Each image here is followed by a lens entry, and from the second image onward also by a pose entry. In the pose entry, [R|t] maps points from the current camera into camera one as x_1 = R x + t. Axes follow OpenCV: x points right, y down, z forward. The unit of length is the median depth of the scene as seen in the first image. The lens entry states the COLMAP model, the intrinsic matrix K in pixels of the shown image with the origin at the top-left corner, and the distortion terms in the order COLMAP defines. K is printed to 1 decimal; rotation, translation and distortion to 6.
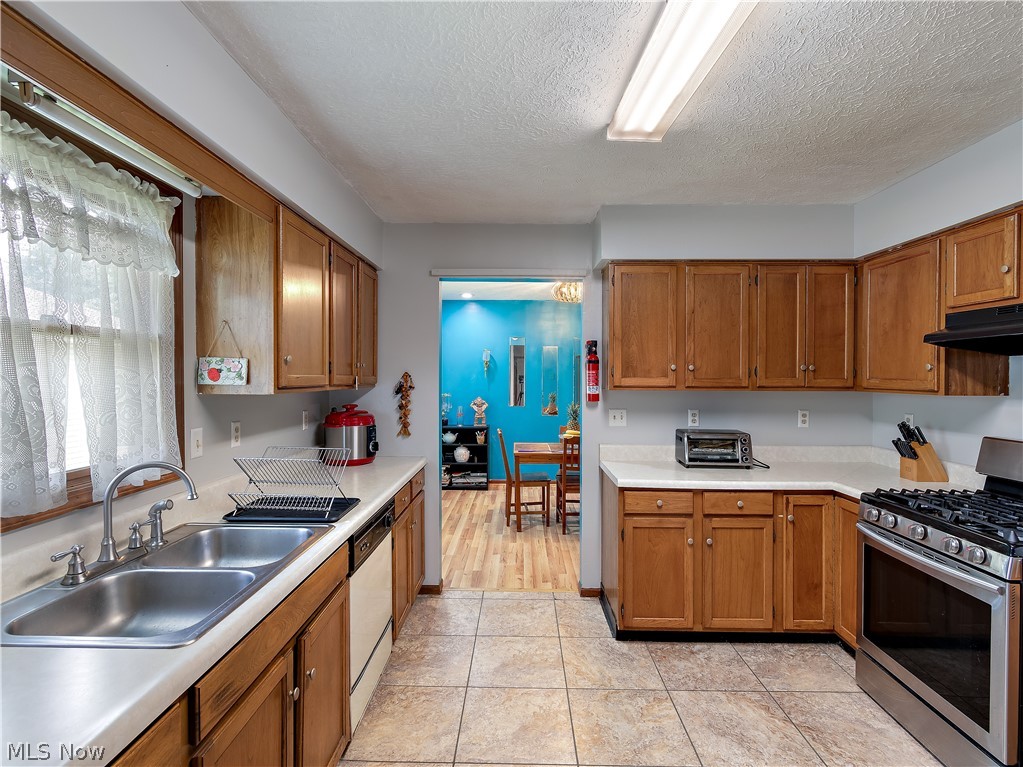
lens RADIAL K [[519.5, 0, 498.2], [0, 519.5, 382.1], [0, 0, 1]] dist [-0.019942, 0.000614]
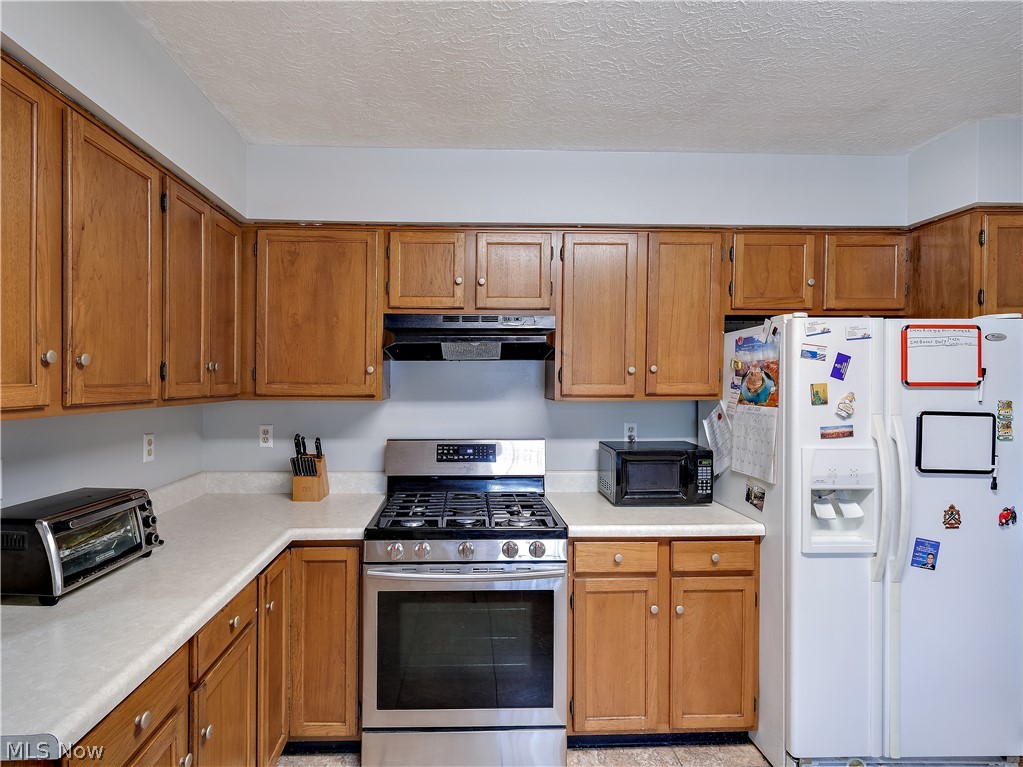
lens RADIAL K [[508.7, 0, 552.8], [0, 508.7, 383.7], [0, 0, 1]] dist [0.000615, 0.000620]
pose [[-0.078865, -0.008188, 0.996852, -0.071363], [0.010677, 0.999902, 0.009058, -0.008327], [-0.996828, 0.011358, -0.078770, 0.675855]]
